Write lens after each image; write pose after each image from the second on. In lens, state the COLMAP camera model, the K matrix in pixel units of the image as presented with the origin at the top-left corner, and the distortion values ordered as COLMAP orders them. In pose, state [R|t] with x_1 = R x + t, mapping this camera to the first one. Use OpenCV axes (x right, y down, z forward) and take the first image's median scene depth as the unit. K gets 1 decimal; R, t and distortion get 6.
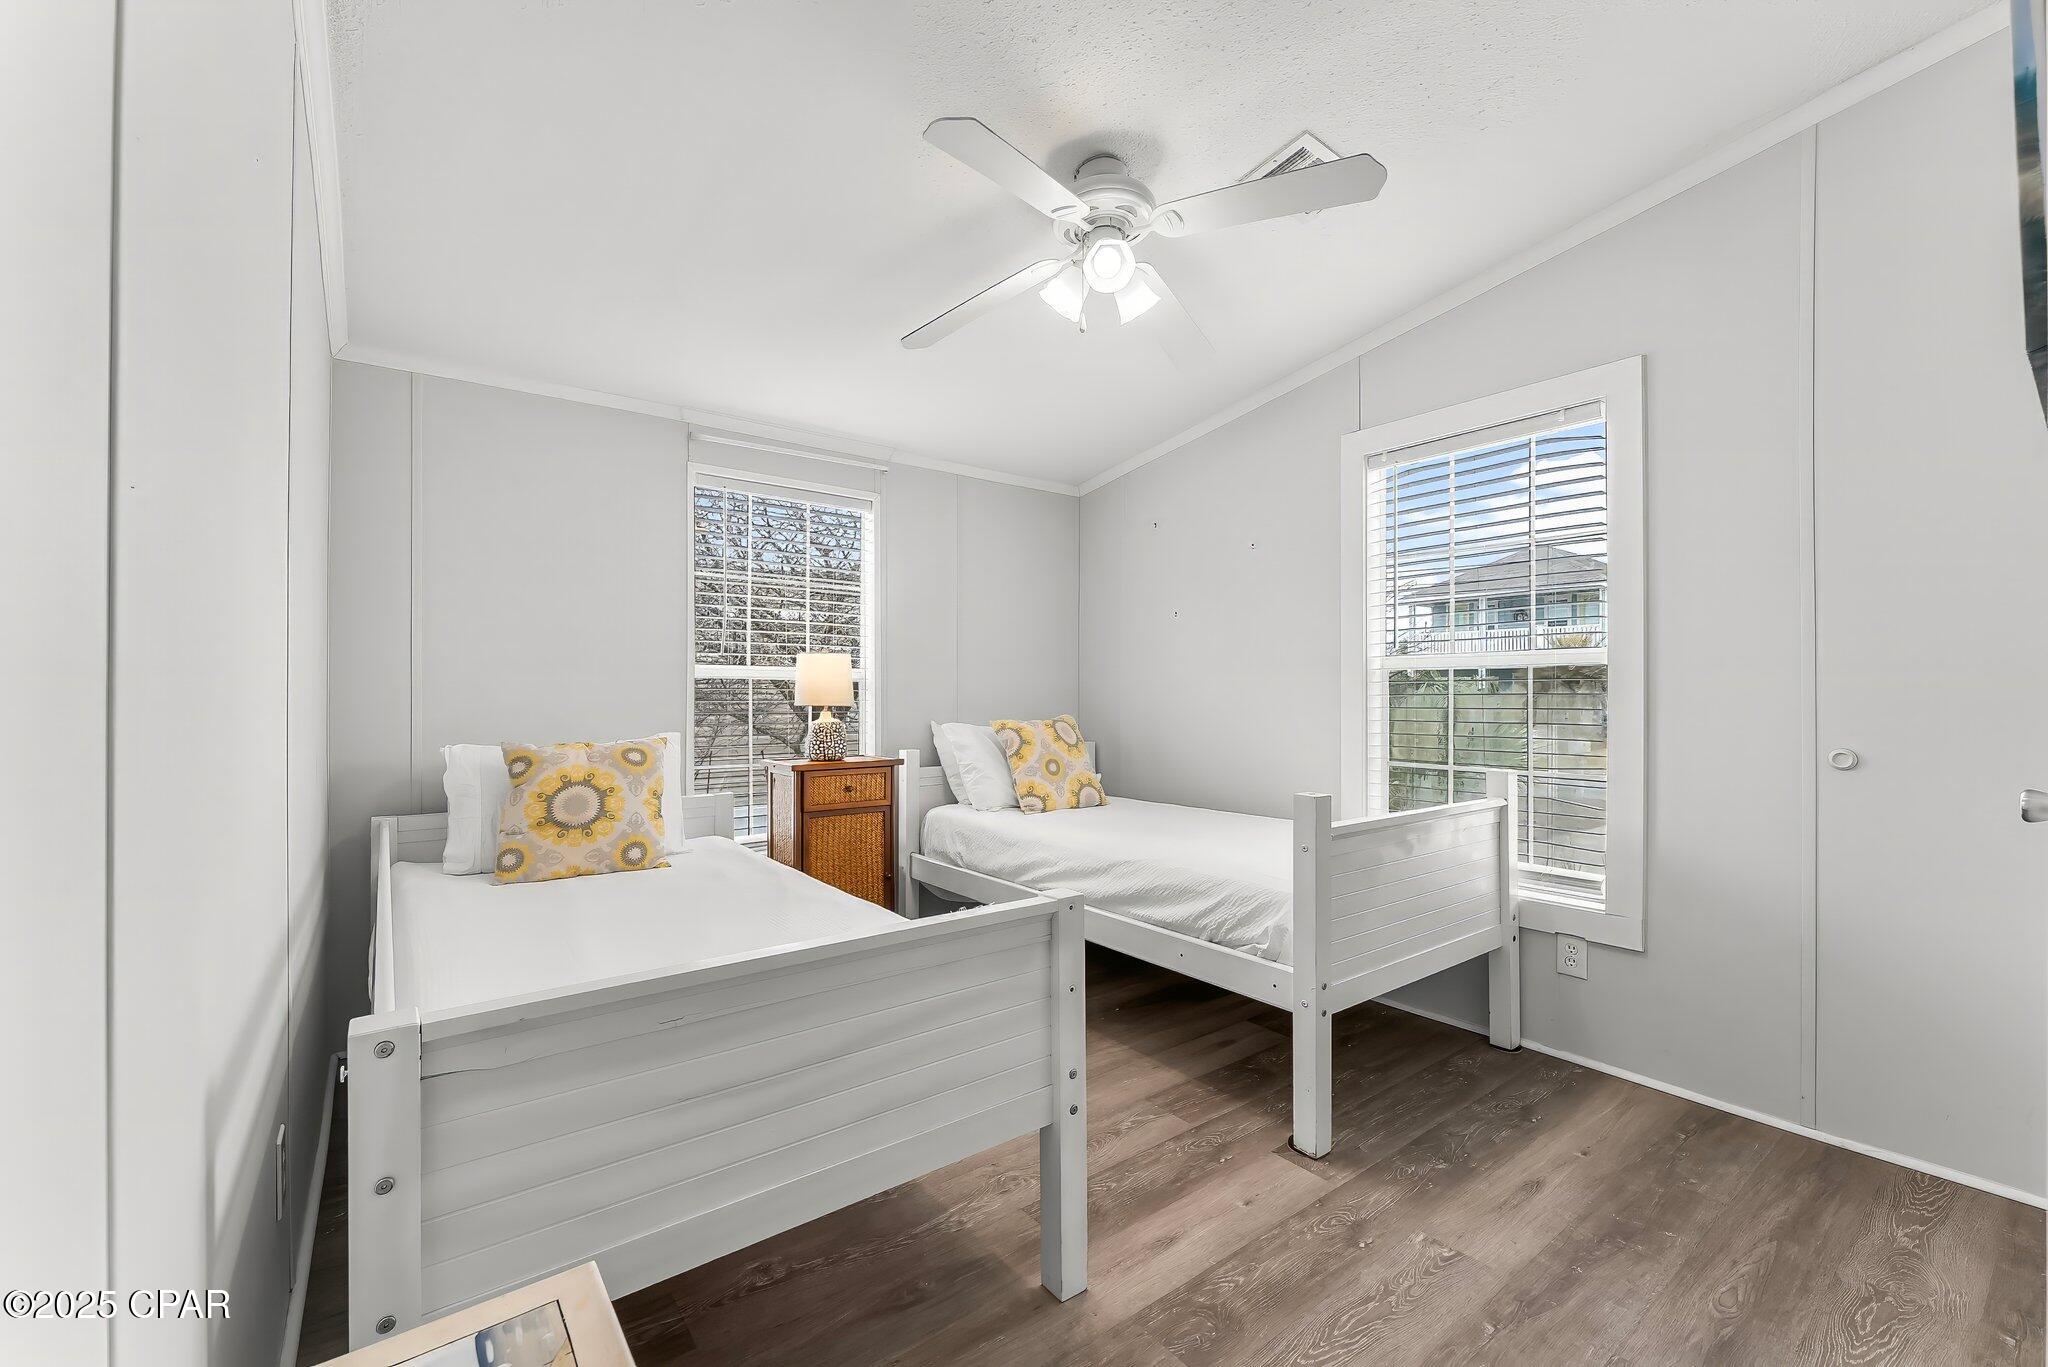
lens RADIAL K [[827.8, 0, 1024.0], [0, 827.8, 683.5], [0, 0, 1]] dist [0.000167, -0.000302]
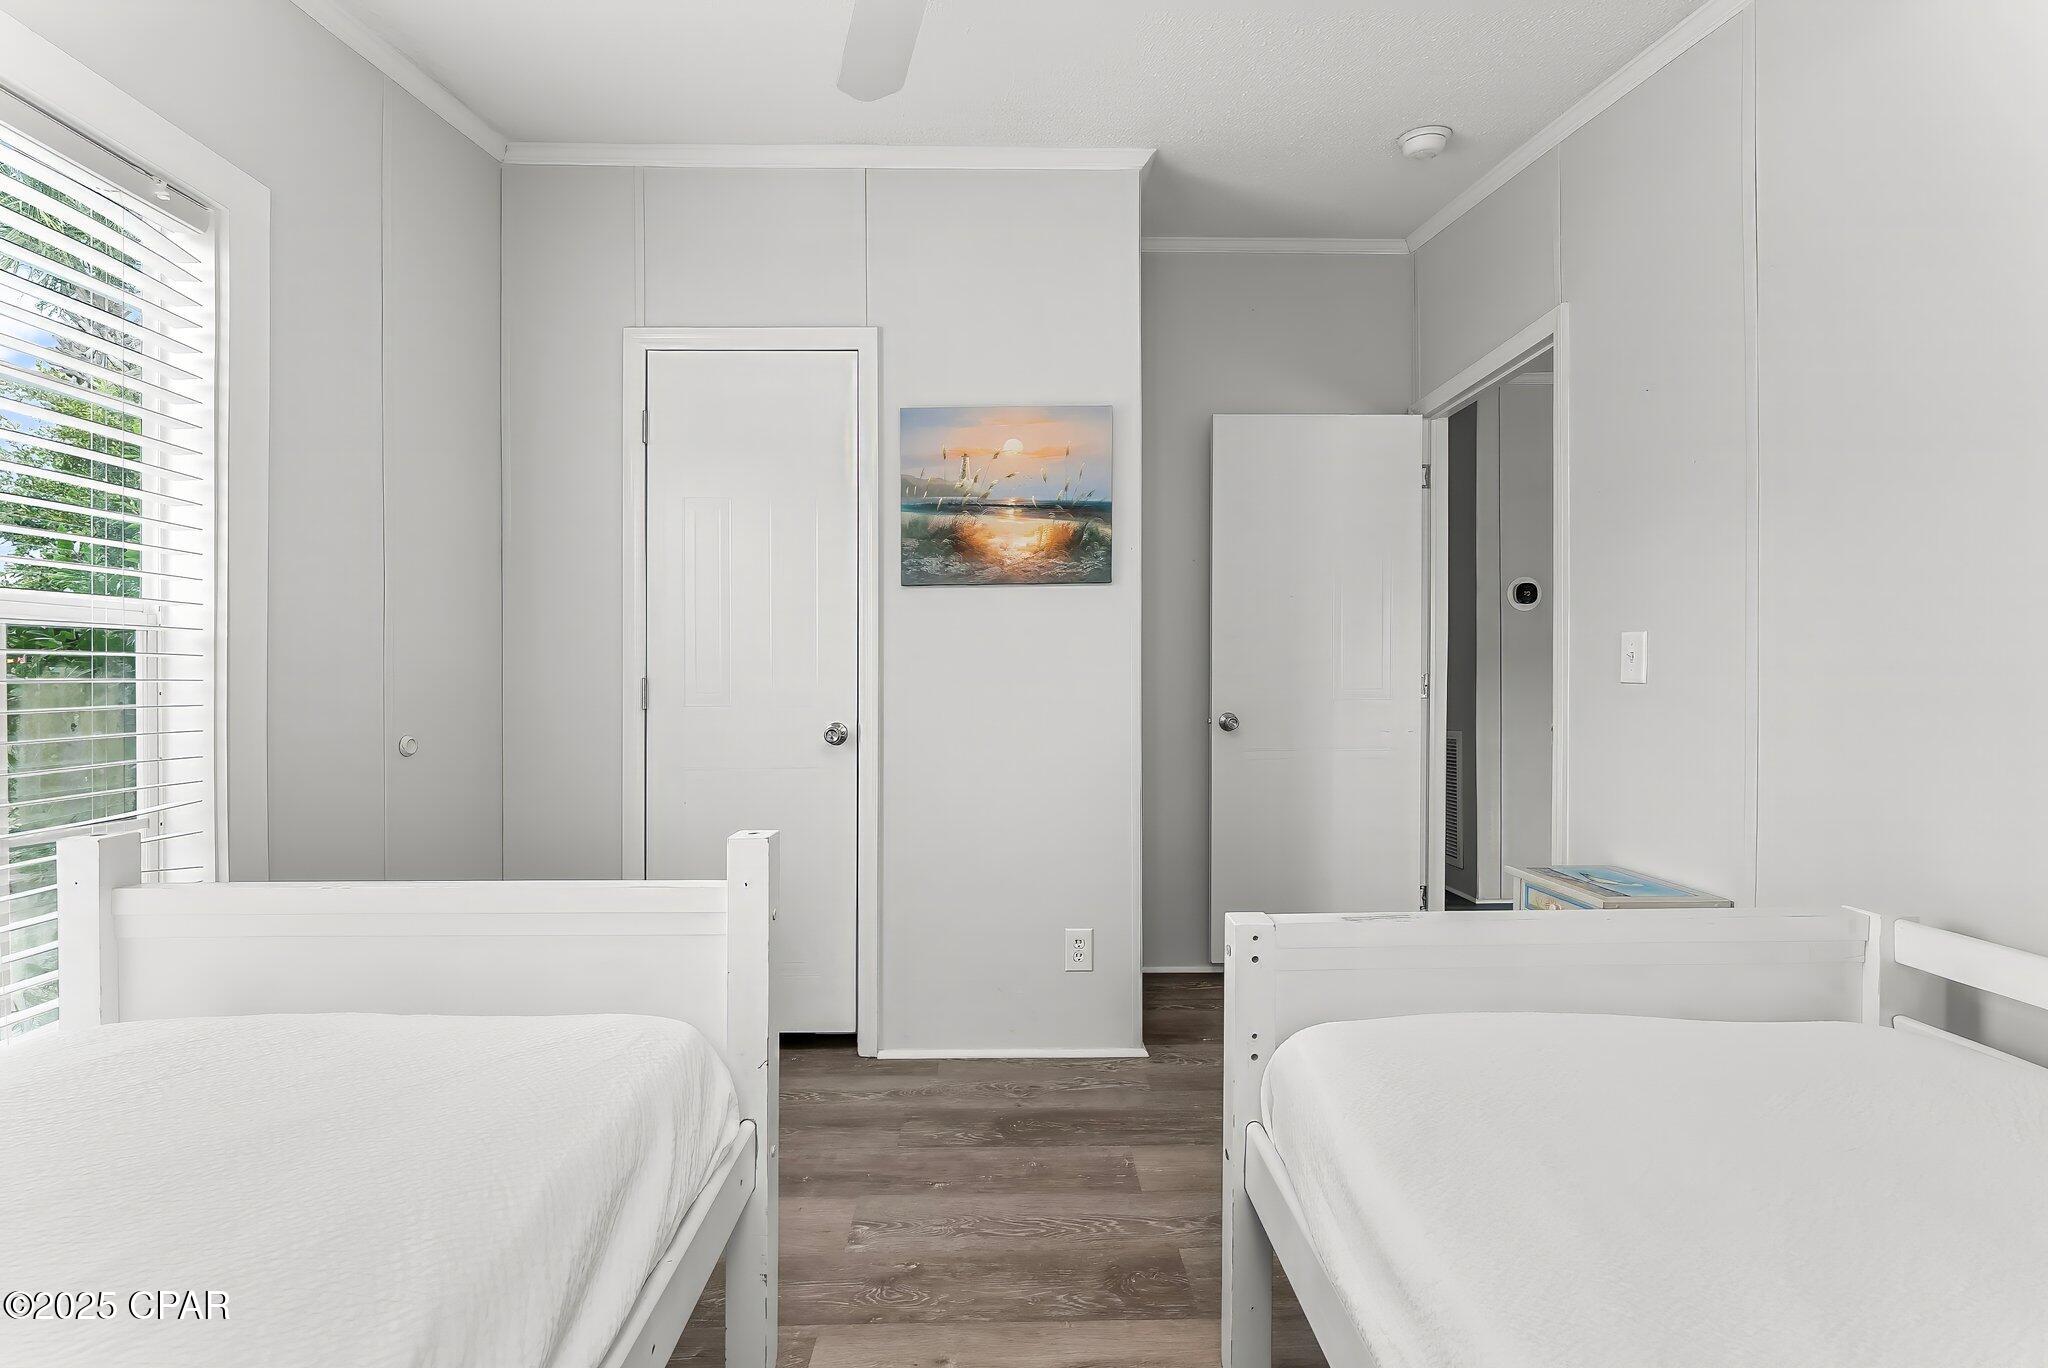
lens RADIAL K [[845.2, 0, 1024.0], [0, 845.2, 684.0], [0, 0, 1]] dist [-0.027734, -0.000221]
pose [[-0.808553, -0.000514, 0.588423, -0.252486], [-0.002461, 0.999994, -0.002507, 0.026425], [-0.588418, -0.003475, -0.808550, 1.746380]]
